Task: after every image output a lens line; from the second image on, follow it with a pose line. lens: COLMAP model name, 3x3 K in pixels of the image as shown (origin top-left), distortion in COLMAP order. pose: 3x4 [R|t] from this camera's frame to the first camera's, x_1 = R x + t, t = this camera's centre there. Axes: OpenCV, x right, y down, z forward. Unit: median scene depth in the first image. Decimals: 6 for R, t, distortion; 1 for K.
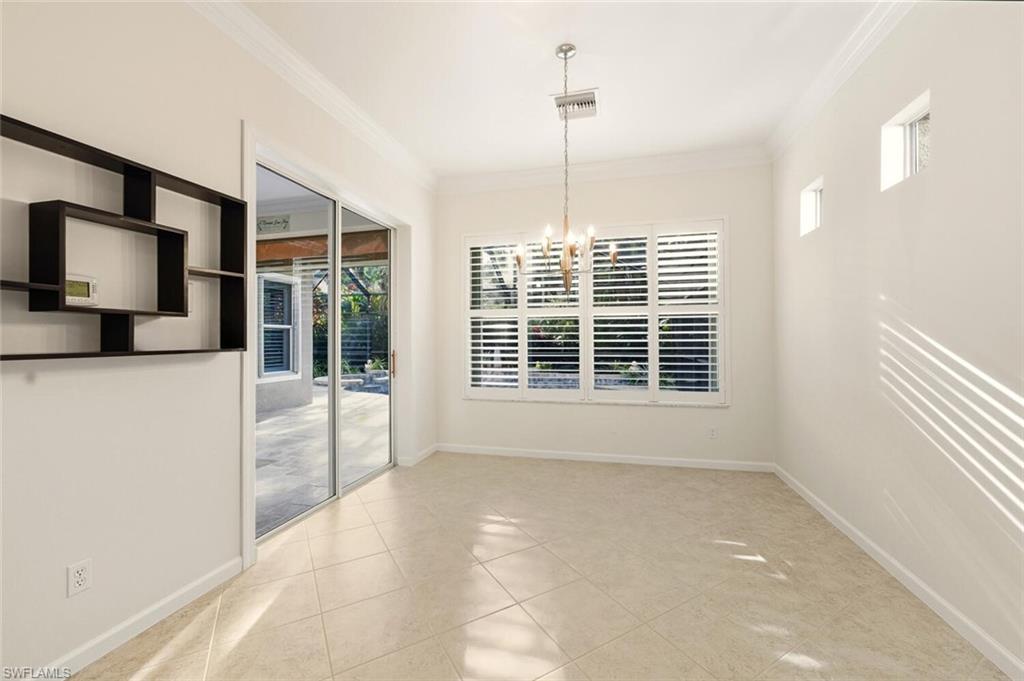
lens RADIAL K [[407.0, 0, 510.0], [0, 407.0, 340.1], [0, 0, 1]] dist [-0.011804, 0.000222]
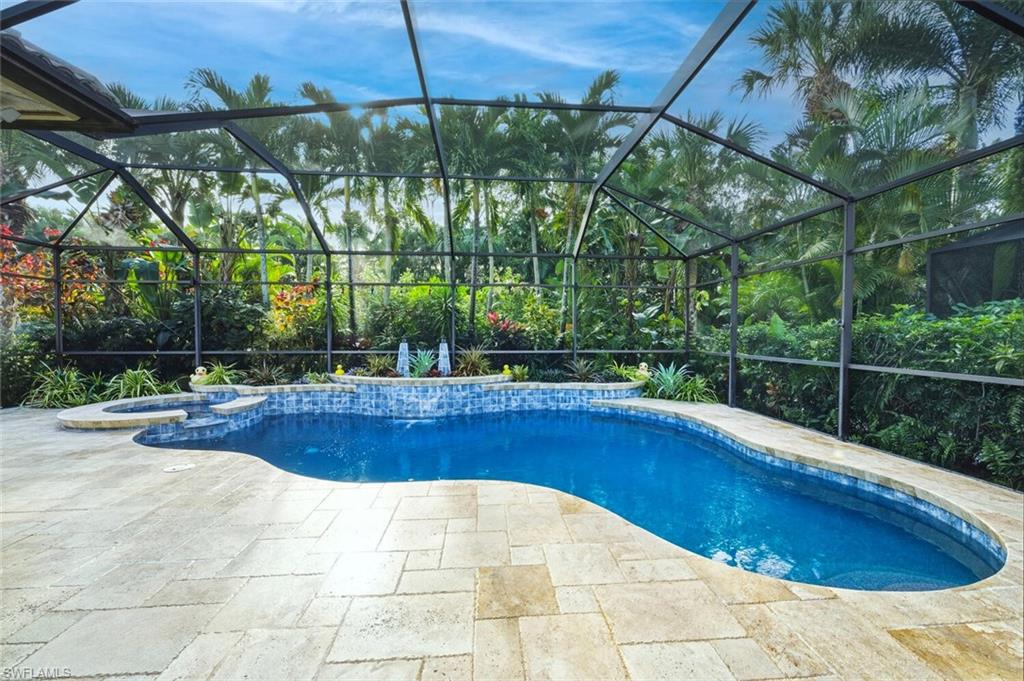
lens RADIAL K [[407.0, 0, 512.5], [0, 407.0, 338.6], [0, 0, 1]] dist [-0.011804, 0.000222]
pose [[0.944841, -0.011924, 0.327313, -0.144106], [0.008592, 0.999896, 0.011622, 0.009712], [-0.327417, -0.008169, 0.944844, 0.399822]]
